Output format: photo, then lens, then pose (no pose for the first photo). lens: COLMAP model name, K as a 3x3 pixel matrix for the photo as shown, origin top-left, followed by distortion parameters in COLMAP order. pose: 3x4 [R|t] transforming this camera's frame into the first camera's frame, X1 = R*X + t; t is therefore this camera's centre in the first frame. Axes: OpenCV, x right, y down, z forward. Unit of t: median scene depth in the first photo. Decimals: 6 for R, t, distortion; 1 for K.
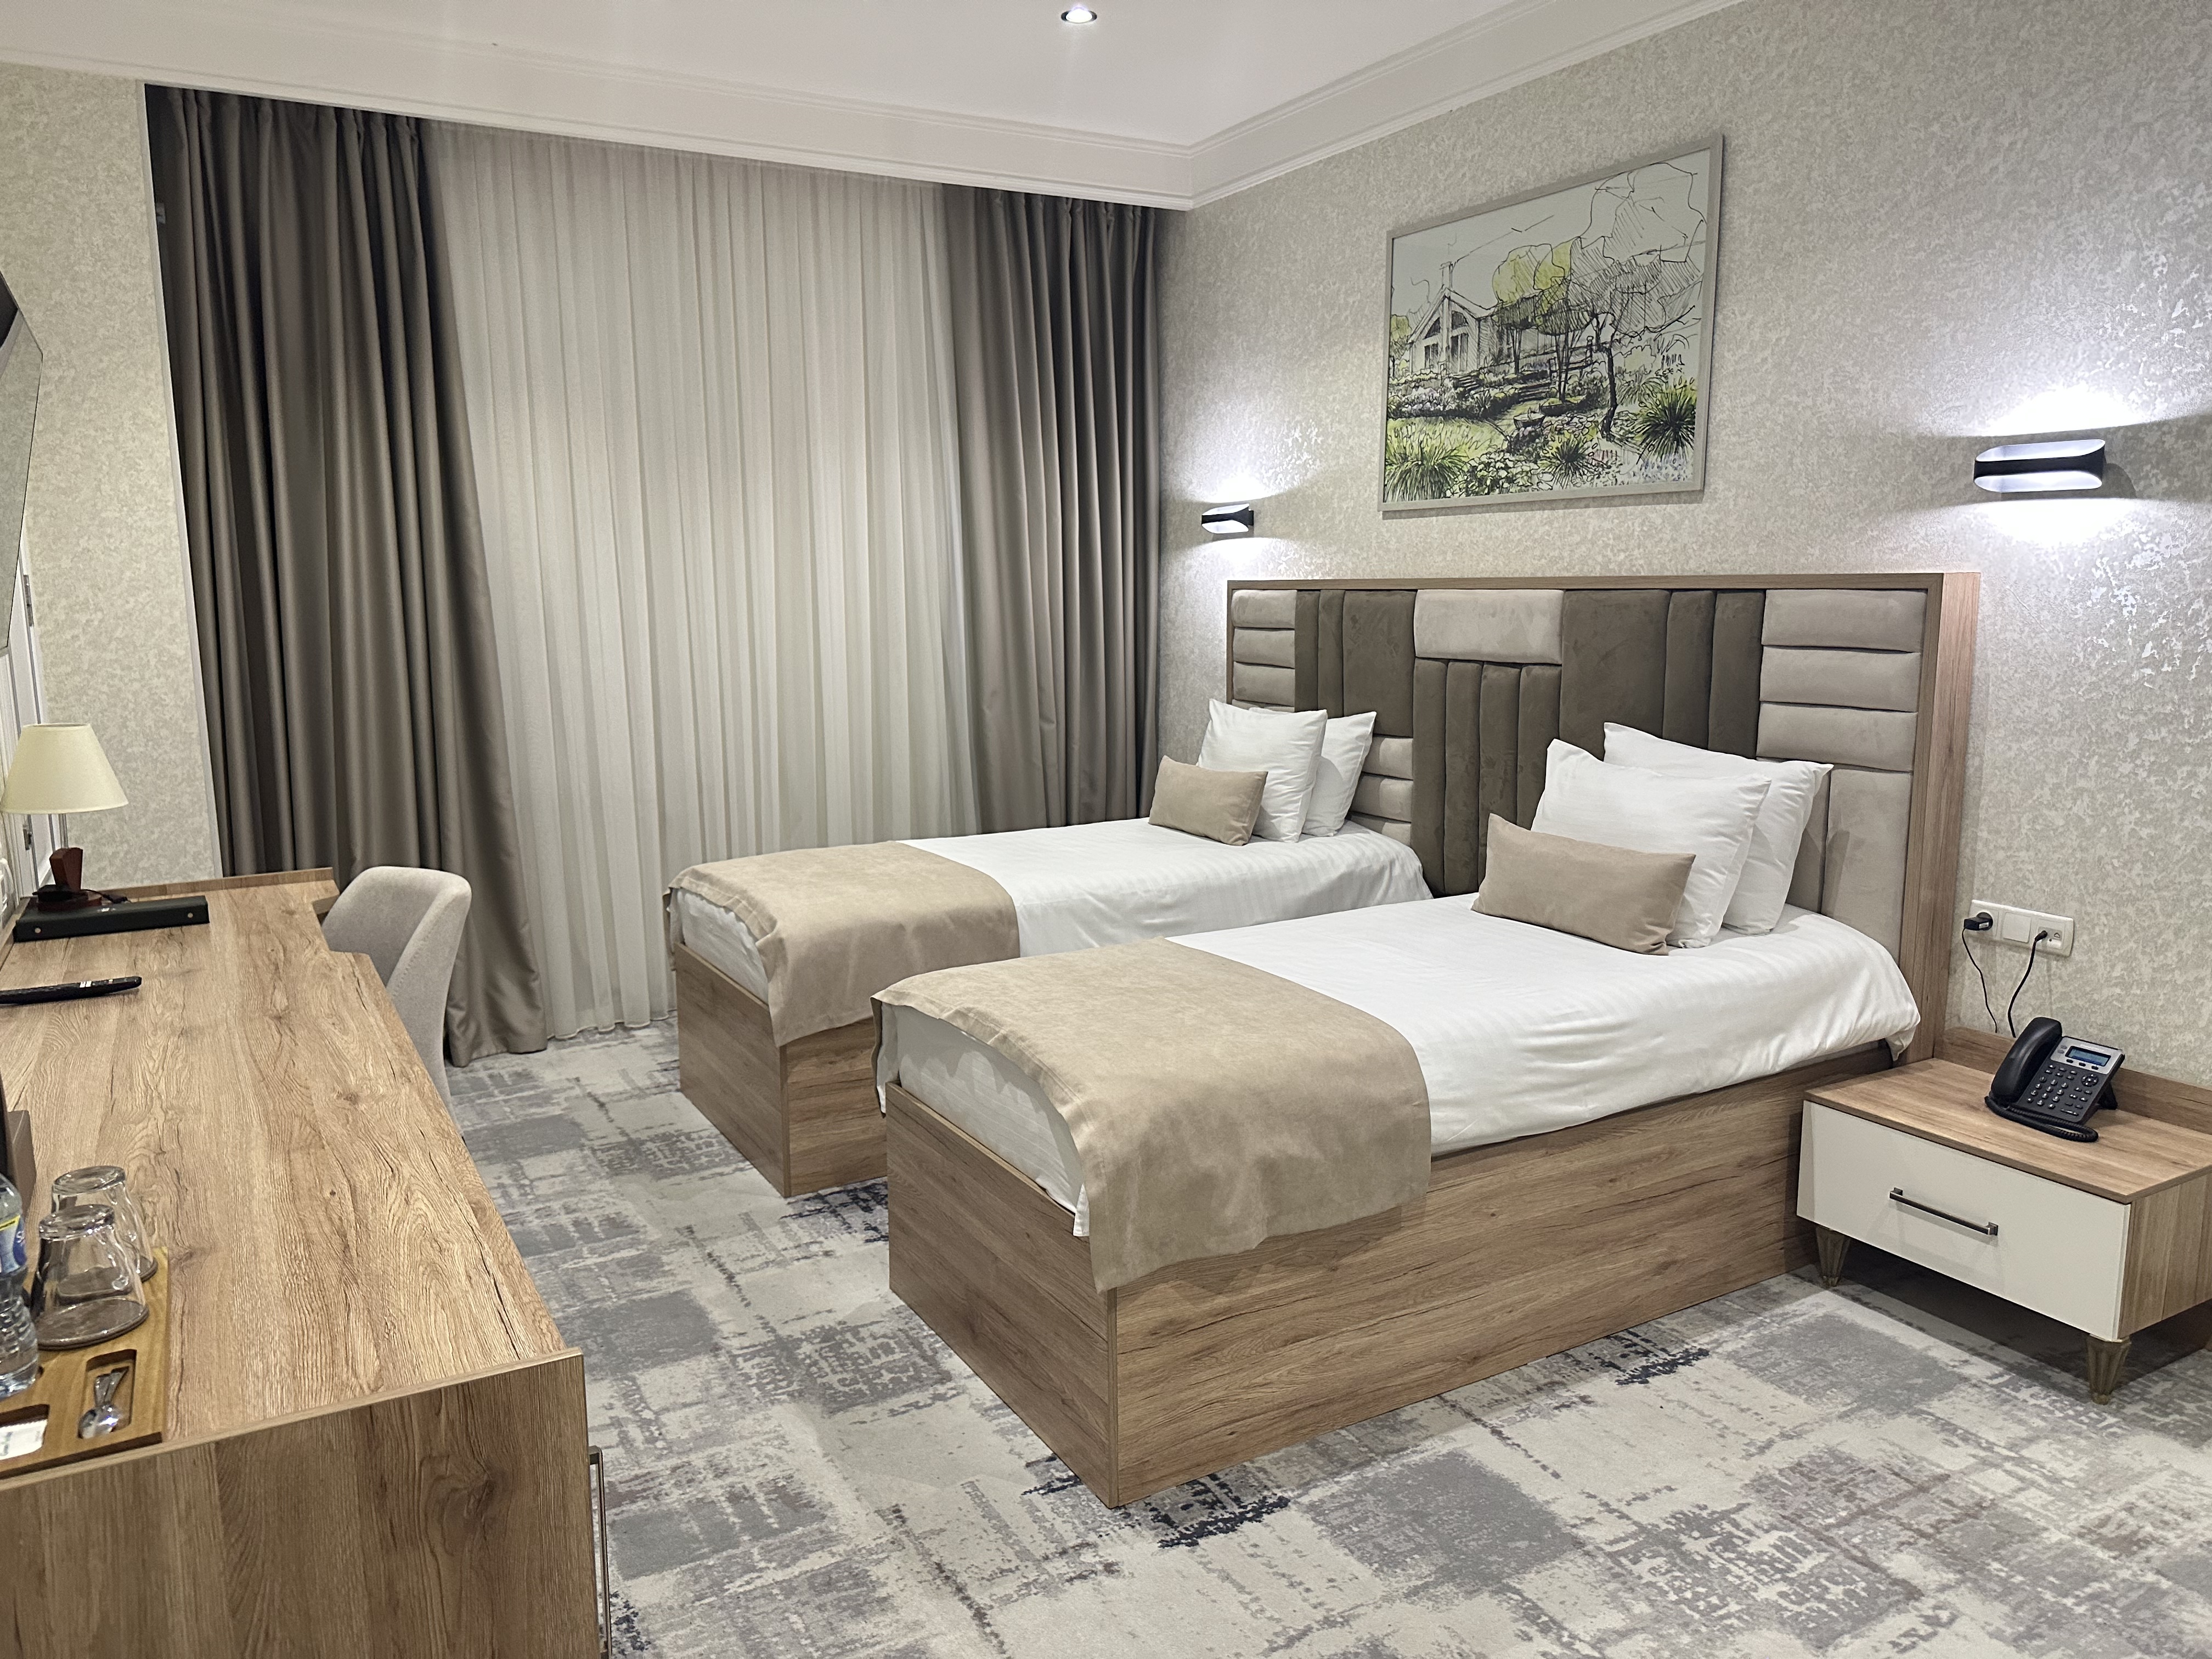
lens RADIAL K [[1559.3, 0, 1106.0], [0, 1559.3, 829.5], [0, 0, 1]] dist [0.162102, -0.344670]
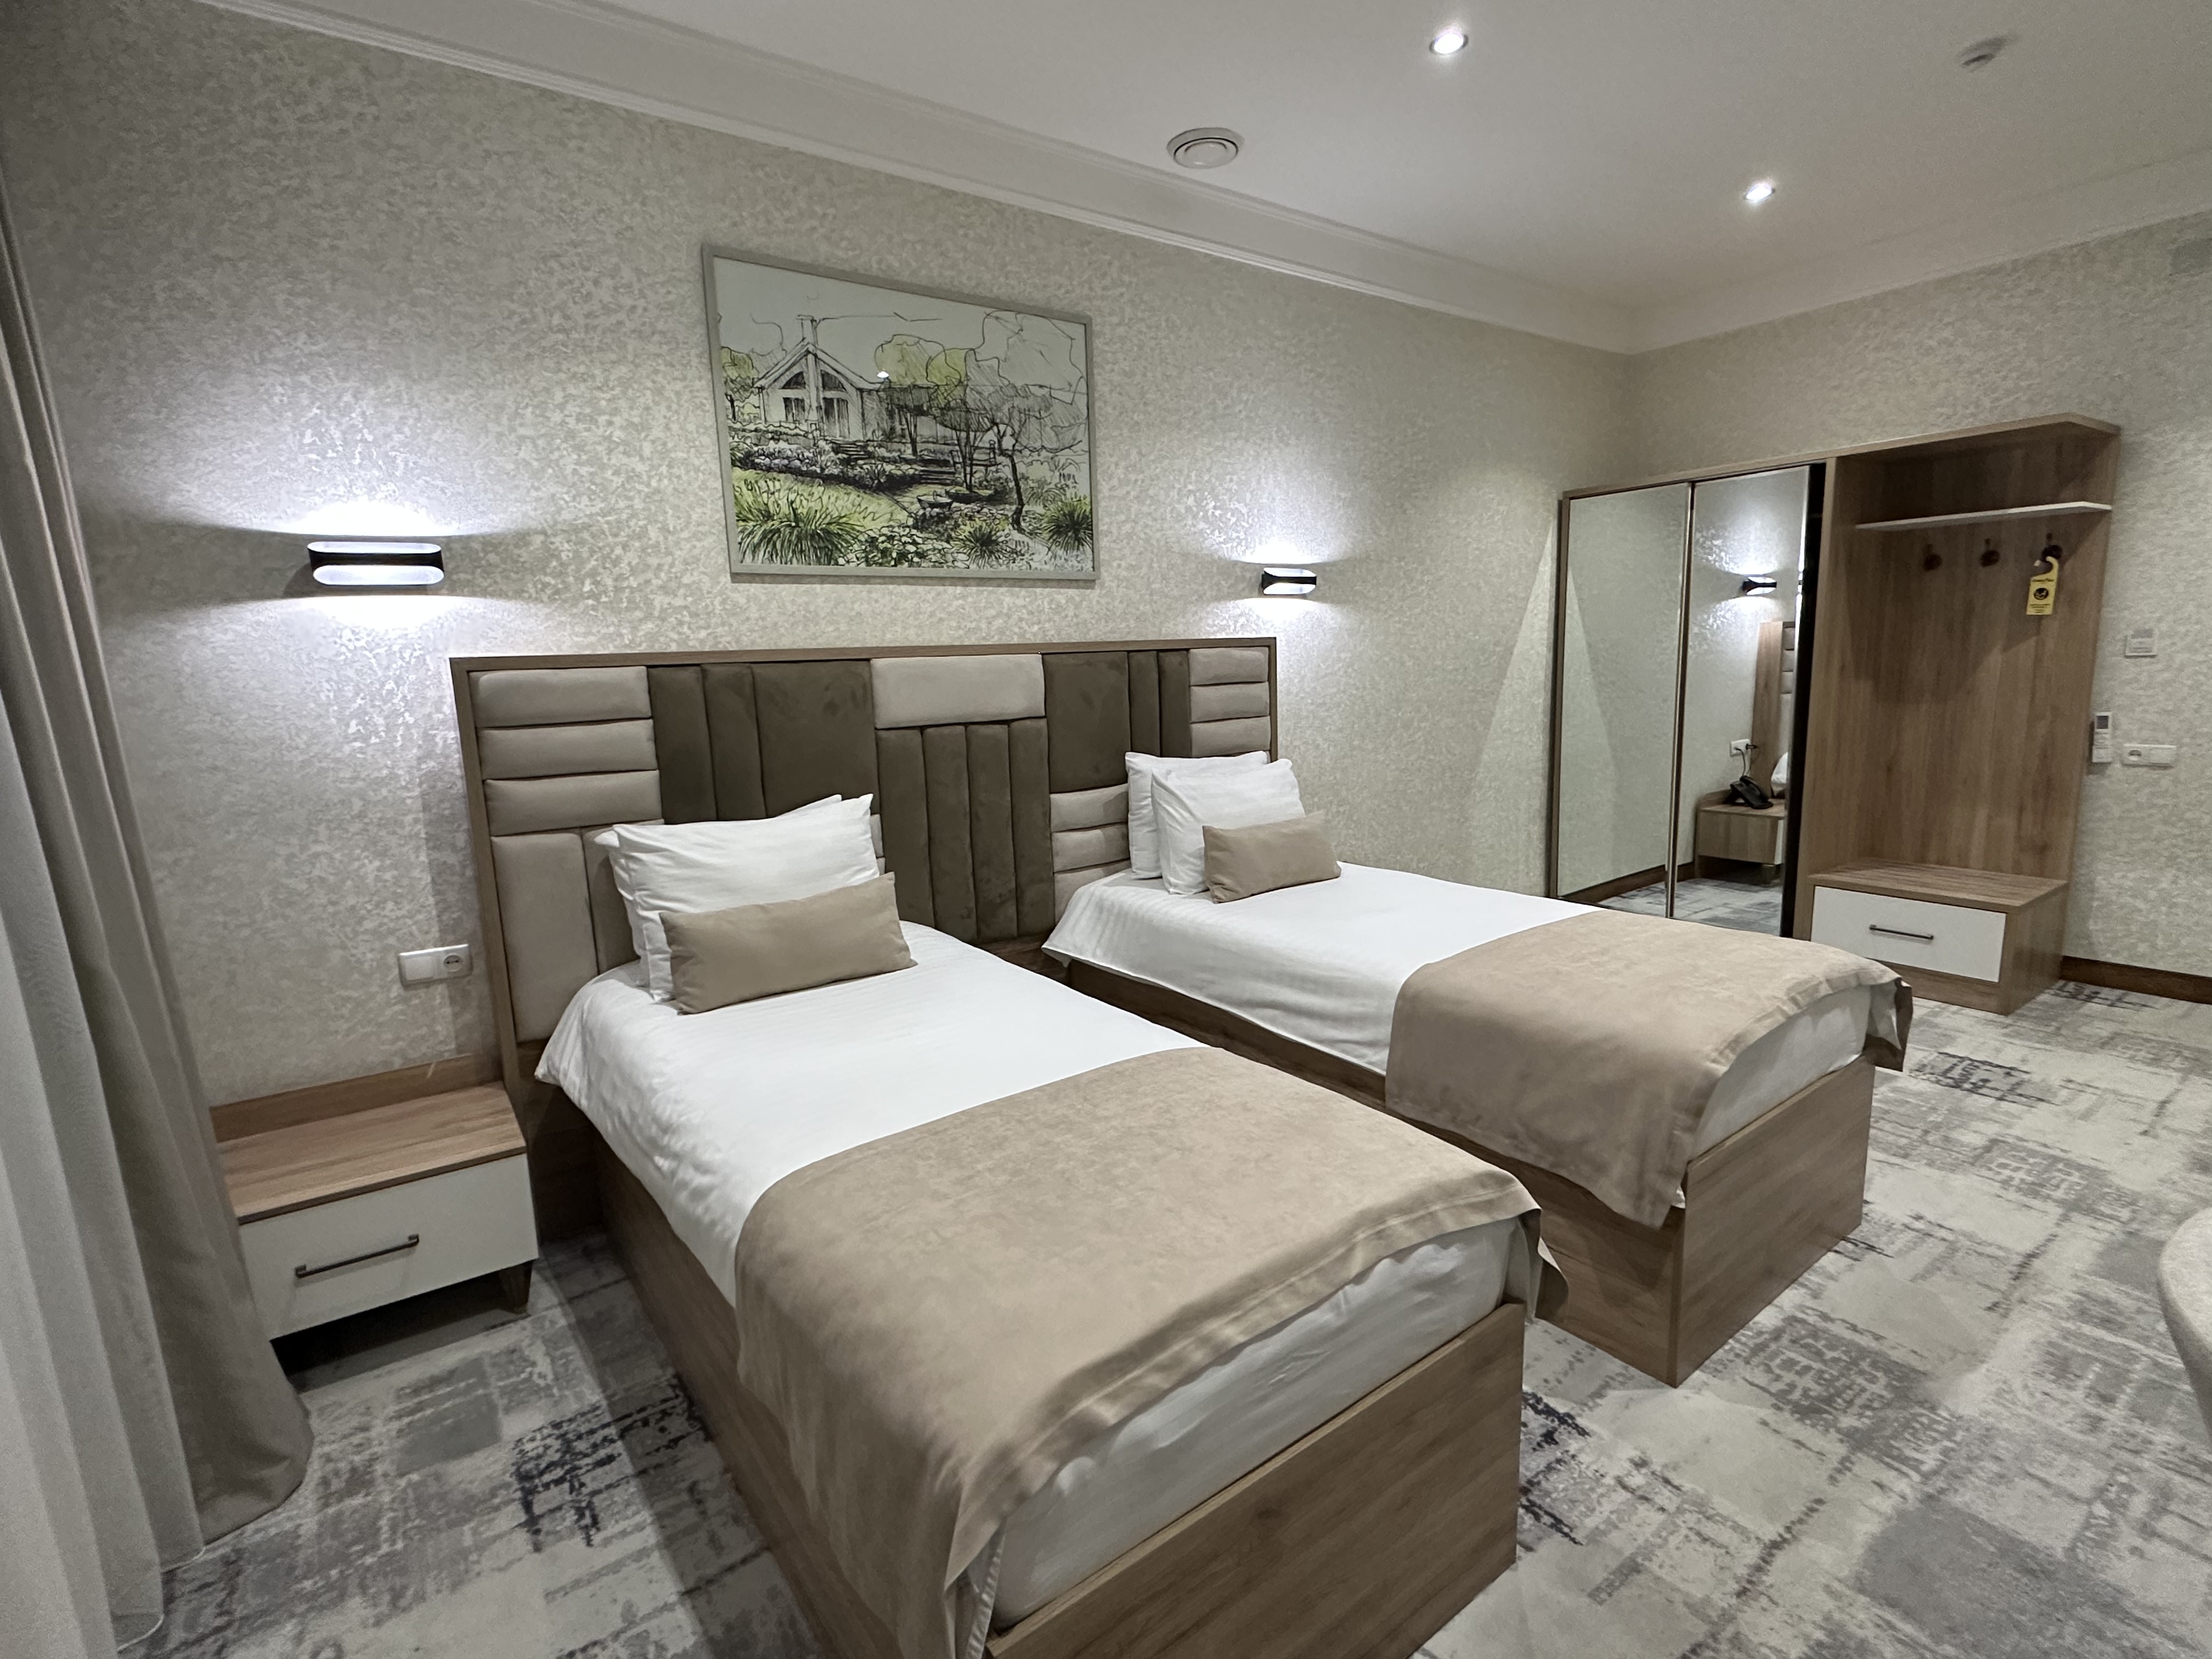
lens RADIAL K [[1059.5, 0, 1106.0], [0, 1059.5, 829.5], [0, 0, 1]] dist [-0.003835, 0.005335]
pose [[-0.115659, -0.158981, 0.980484, -0.567194], [0.187313, 0.965907, 0.178713, -0.171518], [-0.975467, 0.204327, -0.081936, 1.138229]]
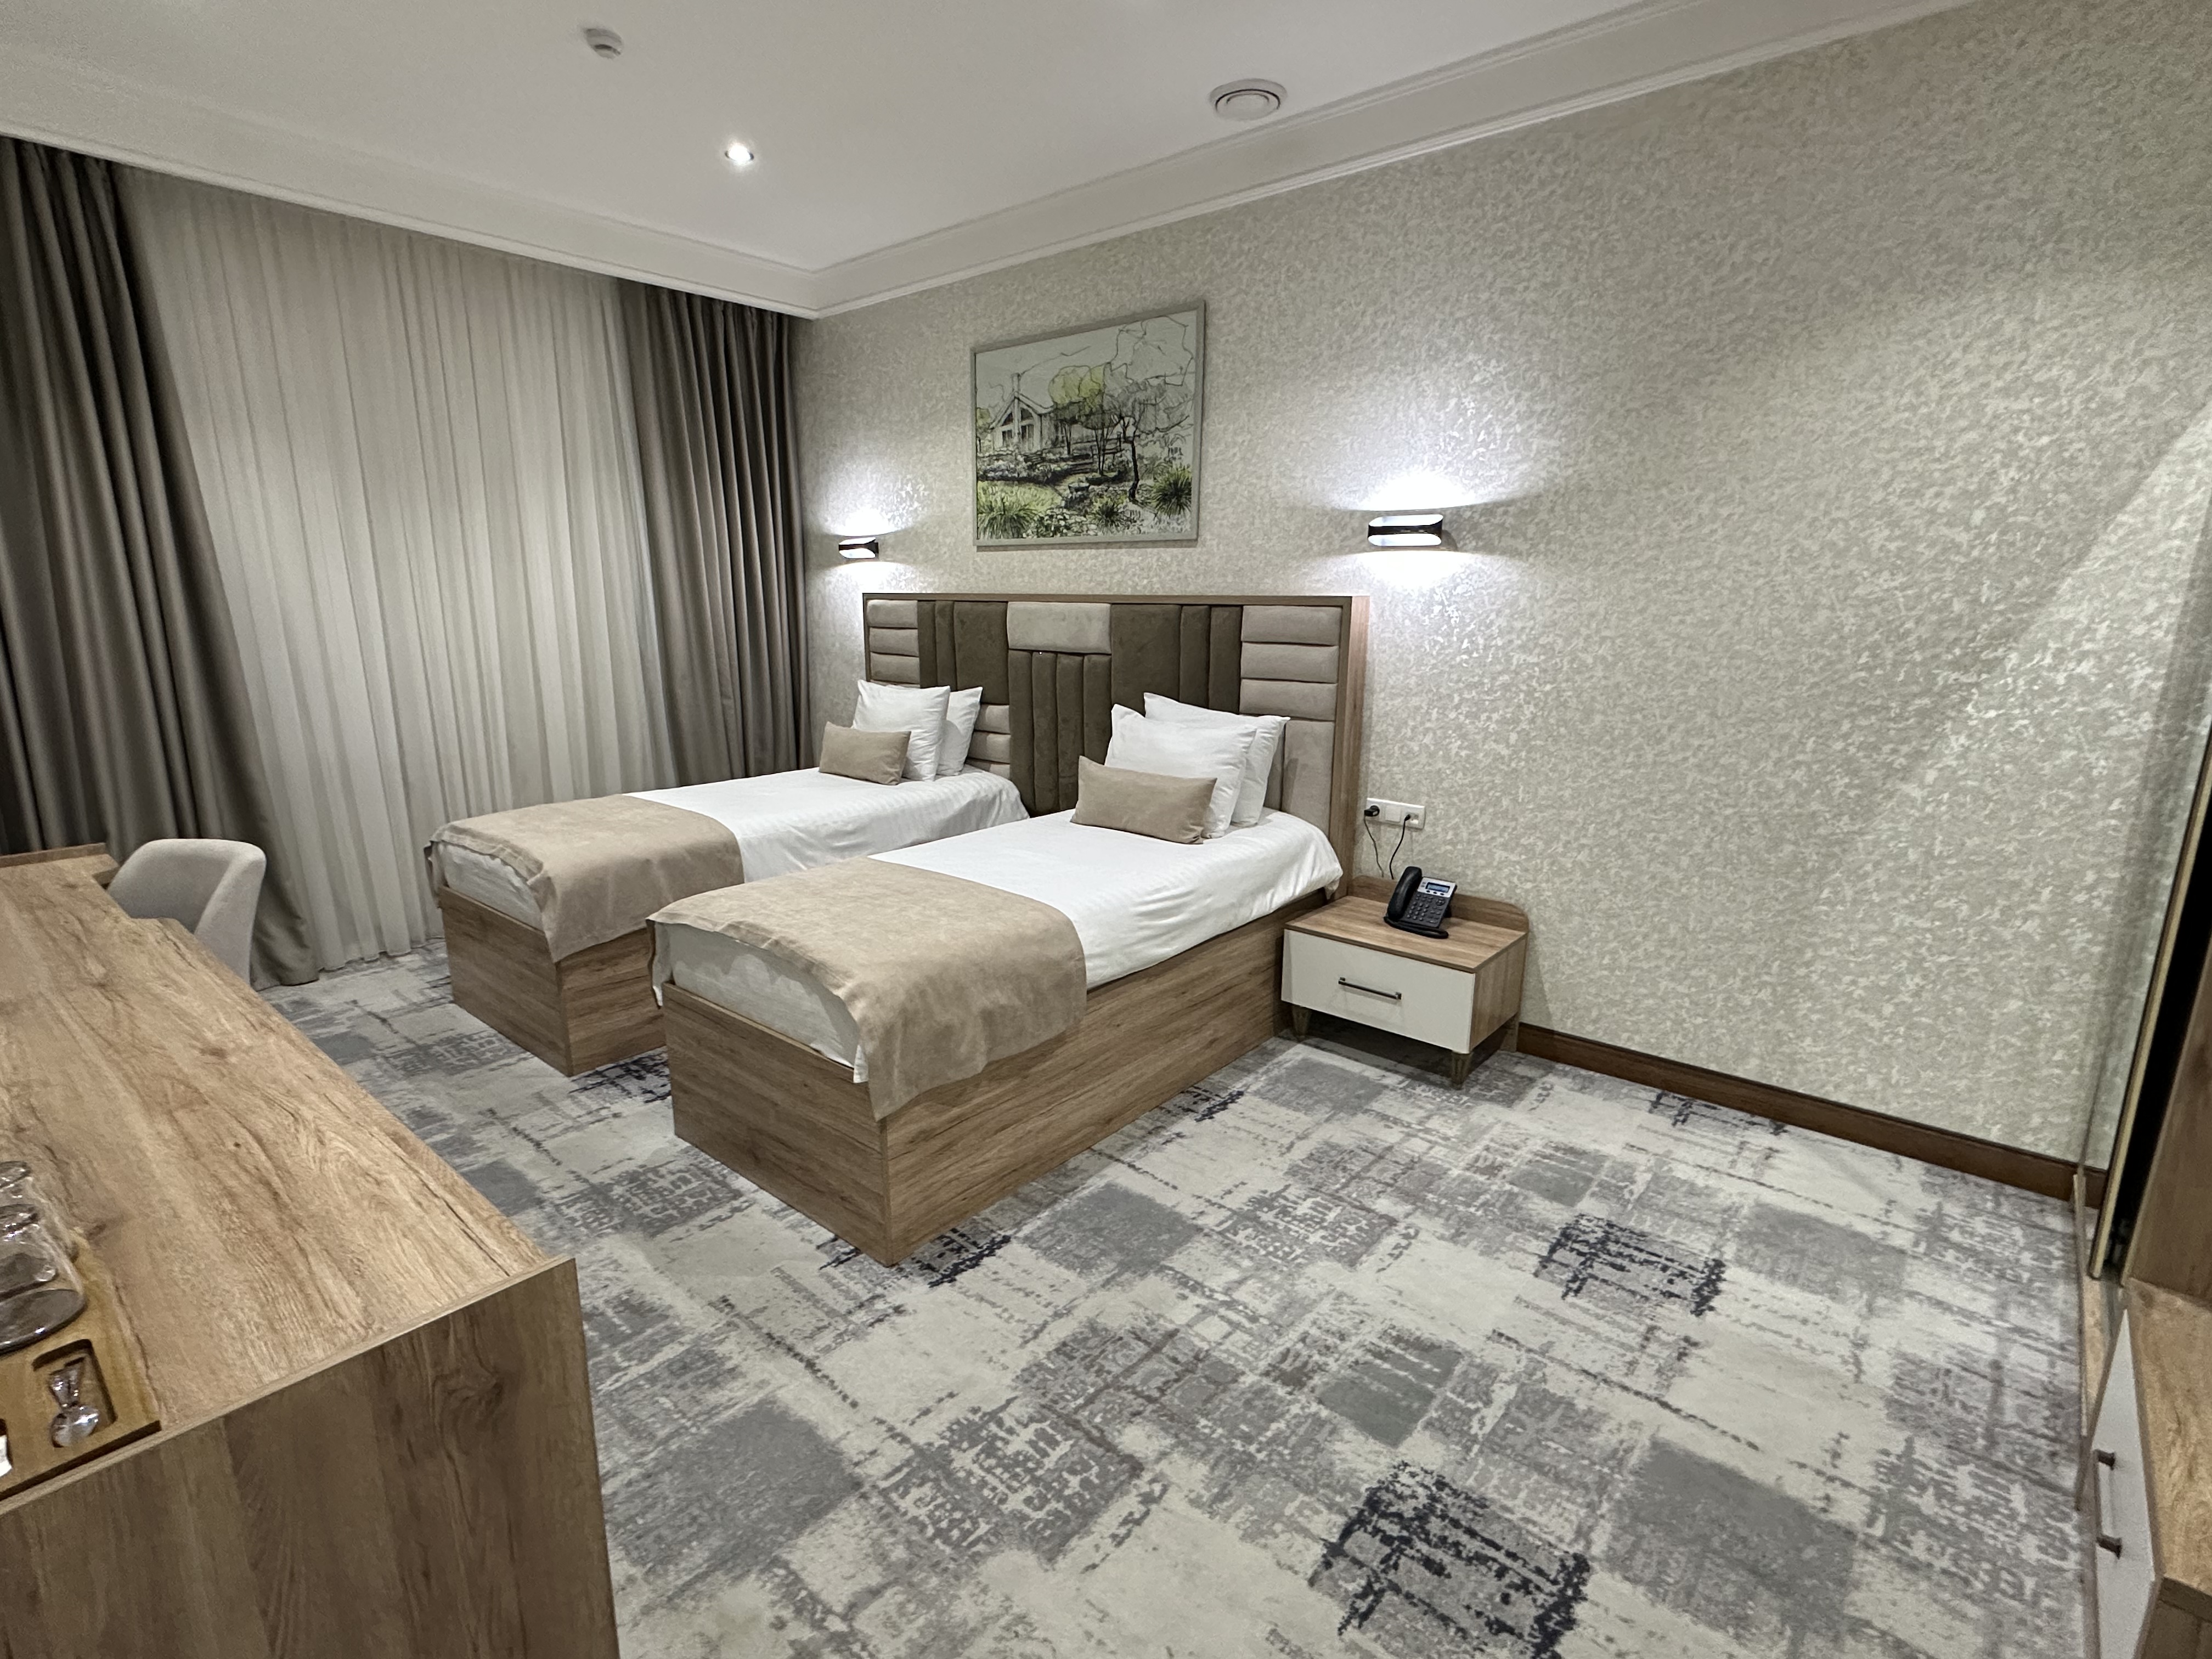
lens RADIAL K [[1062.3, 0, 1106.9], [0, 1062.3, 838.6], [0, 0, 1]] dist [-0.002694, 0.000428]
pose [[0.939936, -0.063616, 0.335370, -0.069275], [0.040896, 0.996390, 0.074388, -0.005911], [-0.338892, -0.056205, 0.939145, 0.052734]]
